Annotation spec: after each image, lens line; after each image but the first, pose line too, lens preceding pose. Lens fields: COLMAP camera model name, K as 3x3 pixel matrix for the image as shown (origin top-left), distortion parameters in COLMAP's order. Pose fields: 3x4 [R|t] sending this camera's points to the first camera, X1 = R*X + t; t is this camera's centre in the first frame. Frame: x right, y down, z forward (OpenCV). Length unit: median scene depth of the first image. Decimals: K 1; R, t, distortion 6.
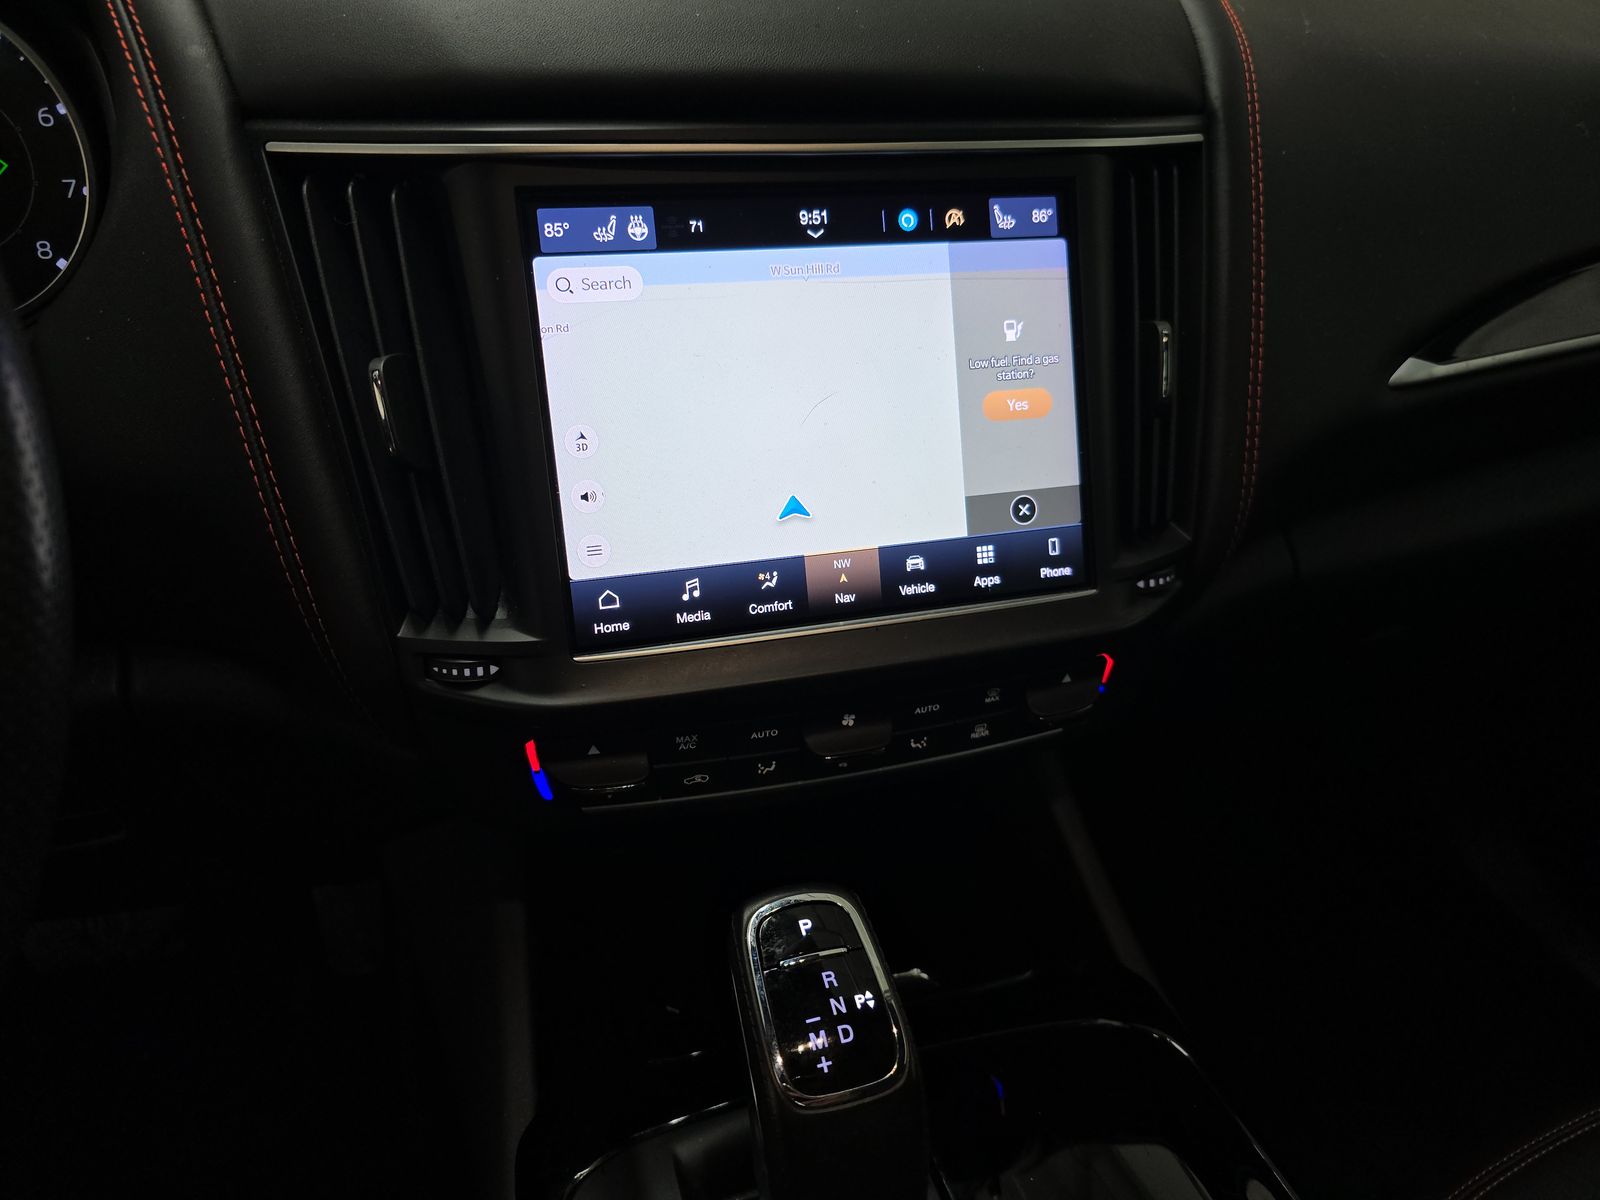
lens RADIAL K [[1078.1, 0, 804.7], [0, 1078.1, 595.8], [0, 0, 1]] dist [0.050284, -0.036127]
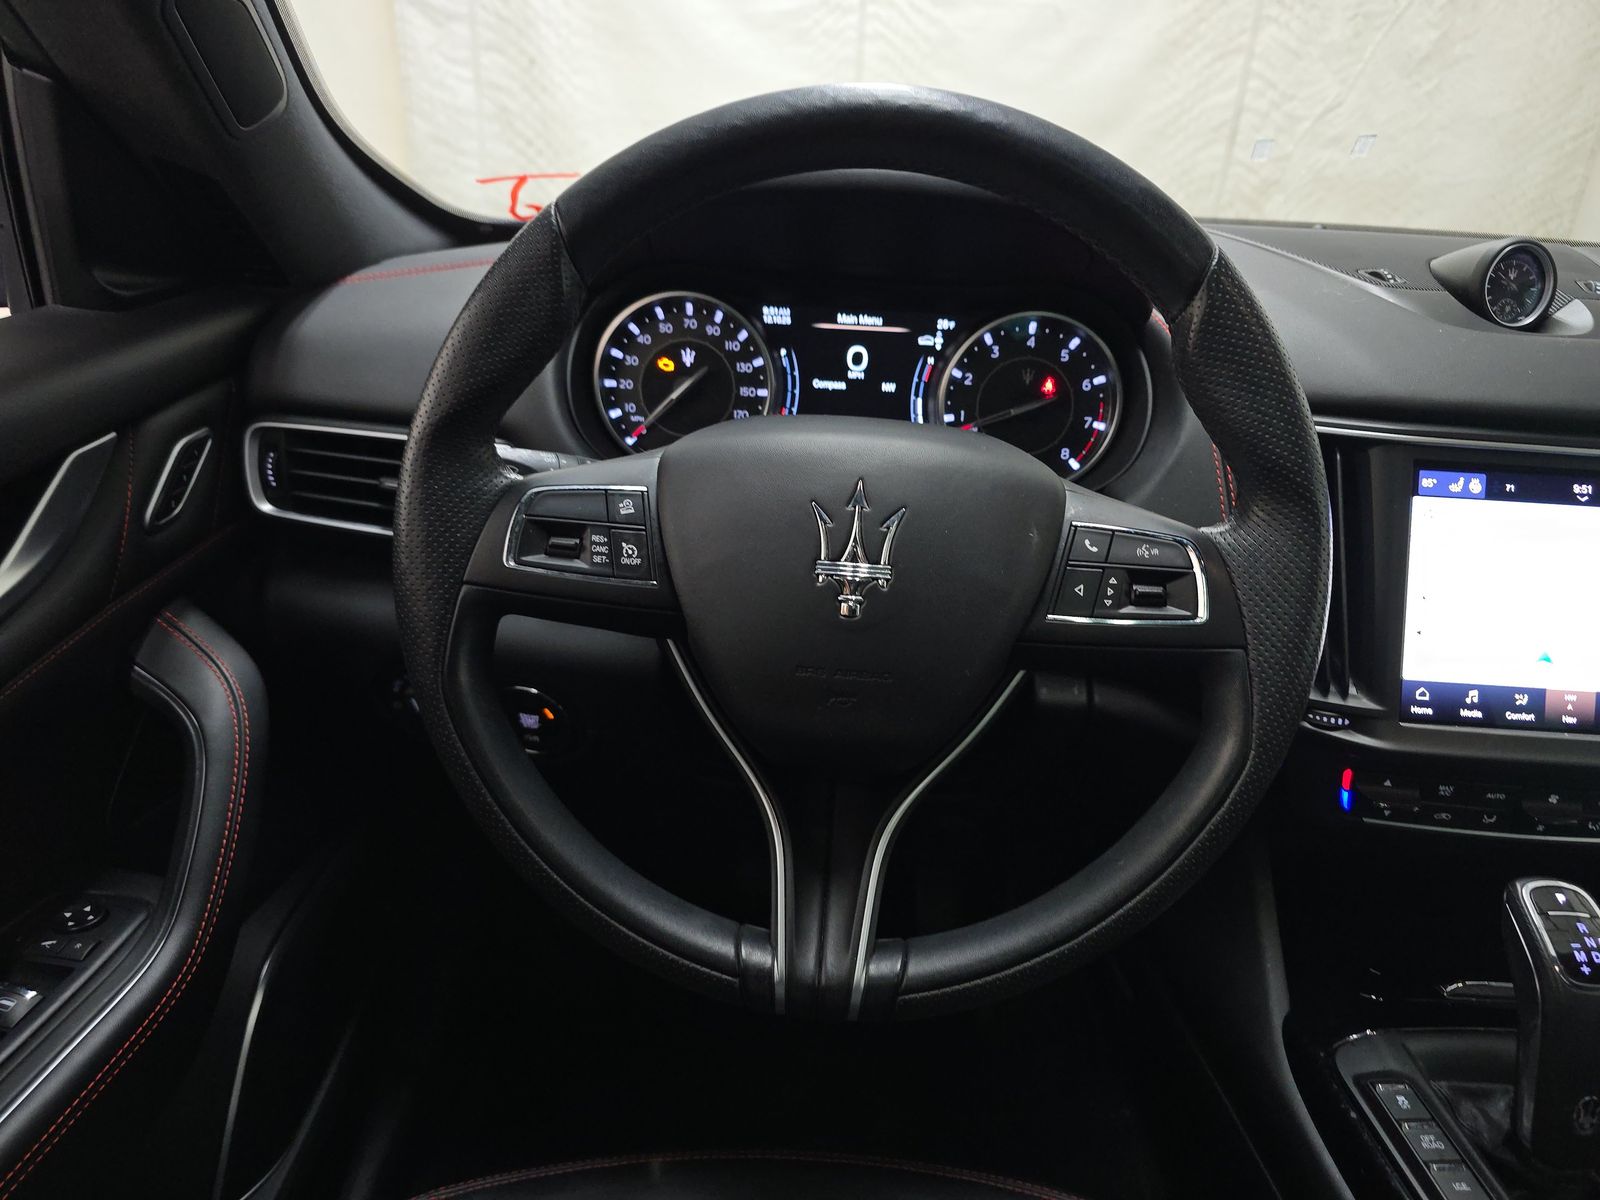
lens RADIAL K [[1115.3, 0, 800.8], [0, 1115.3, 623.9], [0, 0, 1]] dist [0.010658, 0.002734]
pose [[0.950905, 0.150811, -0.270250, -0.639312], [-0.181957, 0.978801, -0.094021, 0.234800], [0.250341, 0.138578, 0.958188, -0.927174]]
